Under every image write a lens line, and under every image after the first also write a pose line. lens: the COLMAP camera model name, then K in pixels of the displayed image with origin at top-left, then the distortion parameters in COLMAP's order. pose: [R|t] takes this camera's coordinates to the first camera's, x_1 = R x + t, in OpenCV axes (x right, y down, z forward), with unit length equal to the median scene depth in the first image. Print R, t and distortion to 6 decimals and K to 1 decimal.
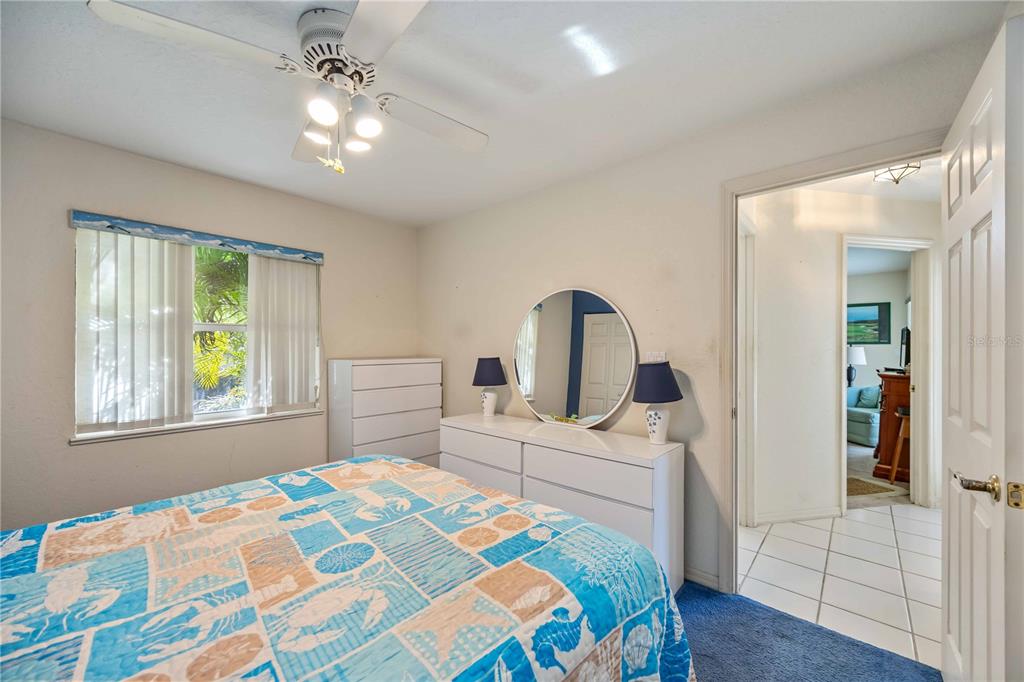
lens RADIAL K [[404.2, 0, 507.4], [0, 404.2, 345.9], [0, 0, 1]] dist [0.000391, -0.000066]
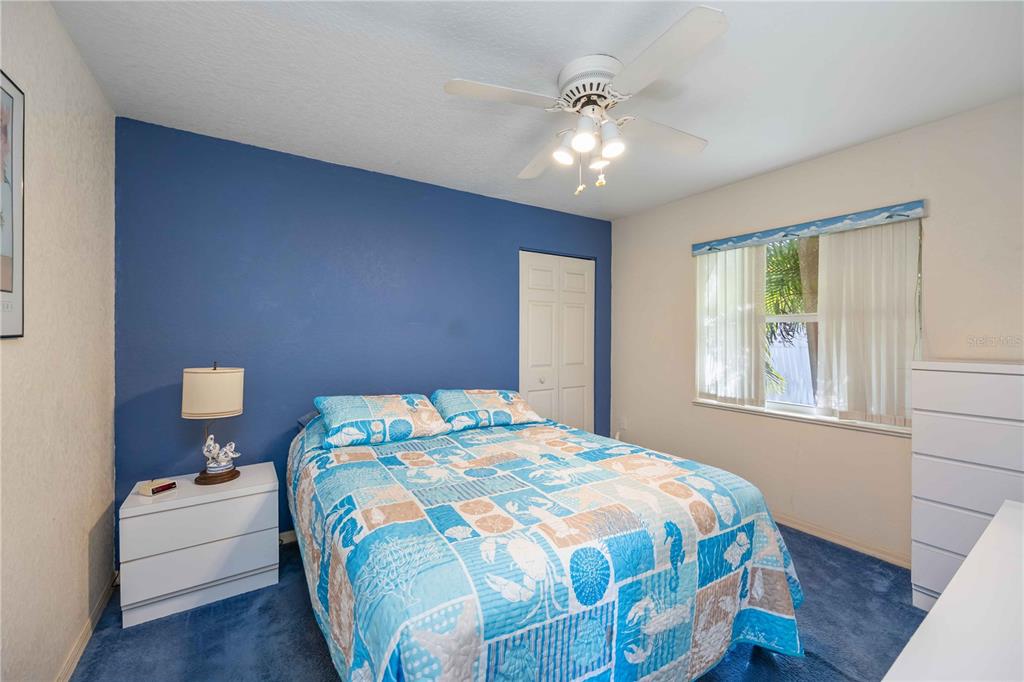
lens RADIAL K [[404.2, 0, 507.4], [0, 404.2, 345.9], [0, 0, 1]] dist [0.000391, -0.000066]
pose [[-0.261281, 0.023435, -0.964978, 0.826010], [-0.000560, 0.999701, 0.024429, -0.008132], [0.965263, 0.006923, -0.261190, 1.146677]]
